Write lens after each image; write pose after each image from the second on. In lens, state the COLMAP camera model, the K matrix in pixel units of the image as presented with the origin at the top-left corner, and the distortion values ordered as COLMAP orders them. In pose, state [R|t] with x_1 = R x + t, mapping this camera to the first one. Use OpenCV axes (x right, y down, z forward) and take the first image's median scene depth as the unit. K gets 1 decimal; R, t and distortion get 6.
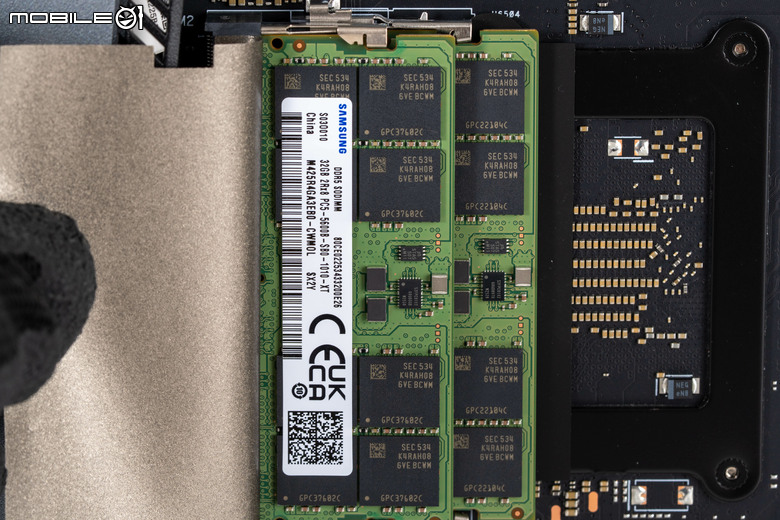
lens RADIAL K [[3729.5, 0, 390.0], [0, 3729.5, 260.0], [0, 0, 1]] dist [0.047963, -0.256182]
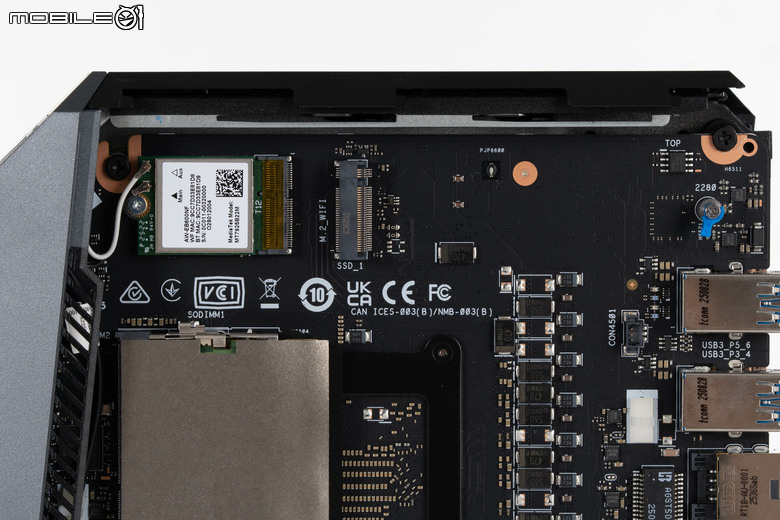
lens RADIAL K [[3729.5, 0, 390.0], [0, 3729.5, 260.0], [0, 0, 1]] dist [0.047963, -0.256182]
pose [[0.999945, 0.000586, -0.010492, 0.088028], [-0.002417, 0.984491, -0.175417, 0.191487], [0.010226, 0.175432, 0.984438, -0.622178]]
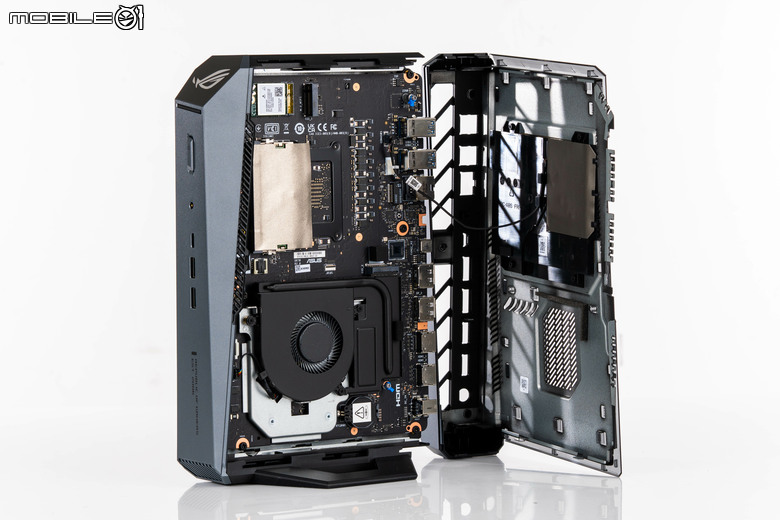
lens RADIAL K [[3253.3, 0, 390.0], [0, 3253.3, 260.0], [0, 0, 1]] dist [-0.036646, -0.369683]
pose [[0.830641, -0.046238, 0.554885, -2.253048], [0.139643, 0.981996, -0.127212, 0.651387], [-0.539013, 0.183153, 0.822143, -2.563918]]
